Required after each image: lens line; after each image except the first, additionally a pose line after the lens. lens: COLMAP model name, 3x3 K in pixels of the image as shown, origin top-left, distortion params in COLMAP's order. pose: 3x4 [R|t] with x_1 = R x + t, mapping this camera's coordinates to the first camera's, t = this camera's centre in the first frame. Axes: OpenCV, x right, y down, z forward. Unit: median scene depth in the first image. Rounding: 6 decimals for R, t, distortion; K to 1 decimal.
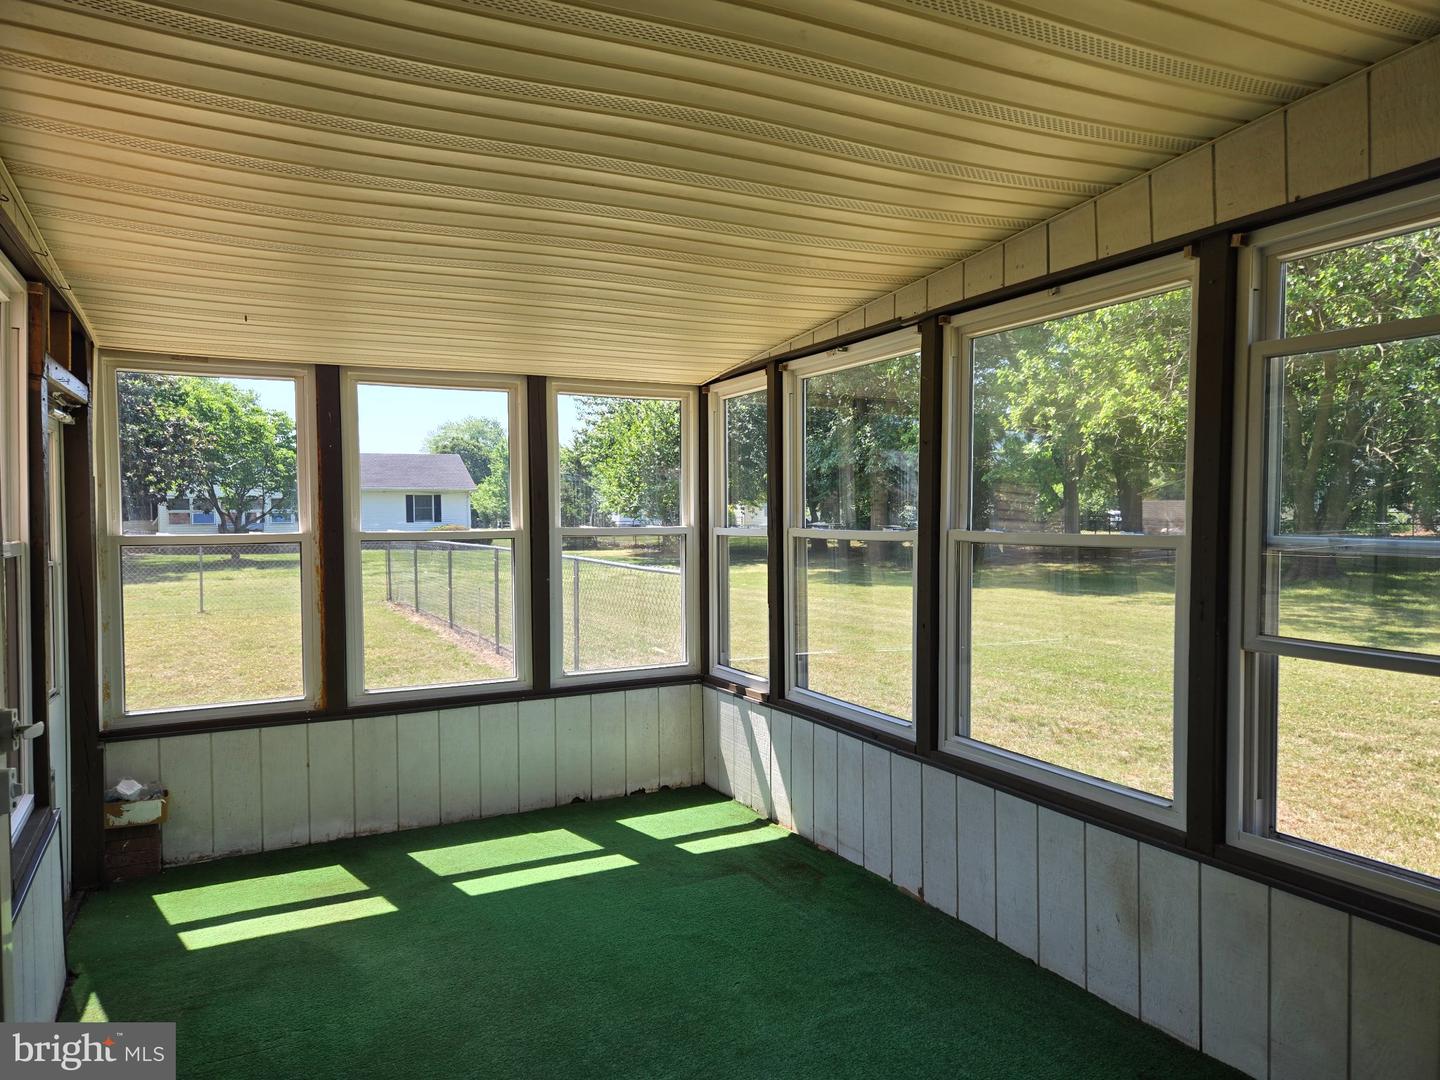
lens RADIAL K [[982.4, 0, 715.5], [0, 982.4, 545.1], [0, 0, 1]] dist [0.075327, -0.059212]
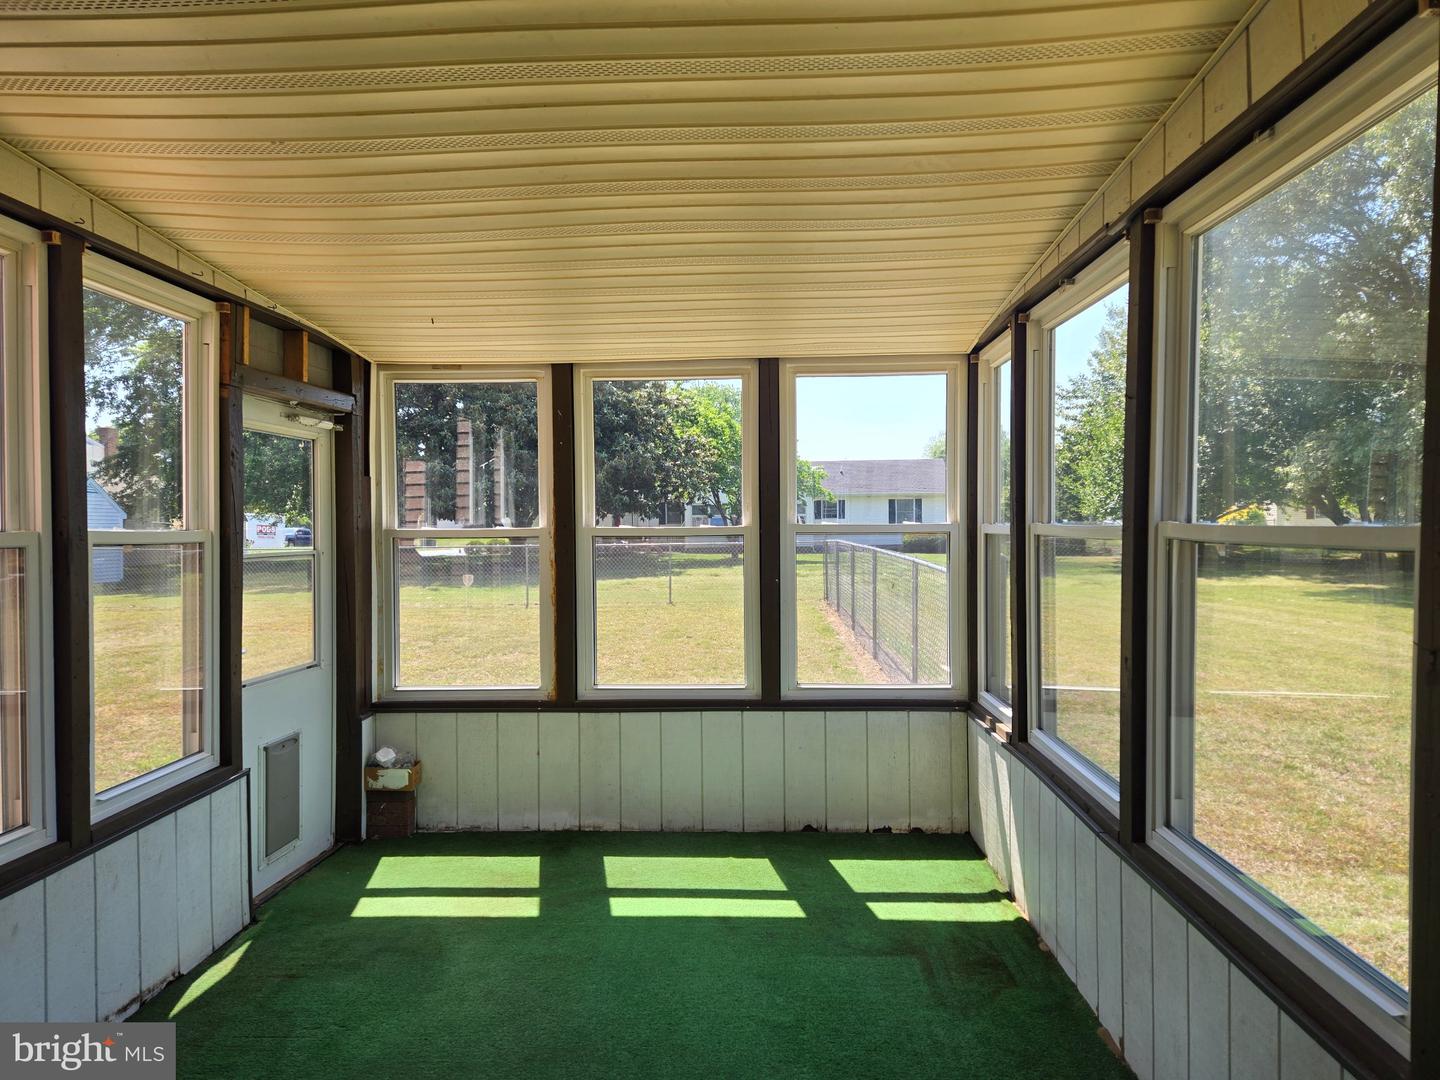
lens RADIAL K [[970.7, 0, 720.0], [0, 970.7, 540.0], [0, 0, 1]] dist [0.086791, -0.063611]
pose [[0.869681, 0.008214, -0.493546, 0.248129], [-0.013204, 0.999891, -0.006626, 0.004439], [0.493438, 0.012279, 0.869694, 0.207088]]
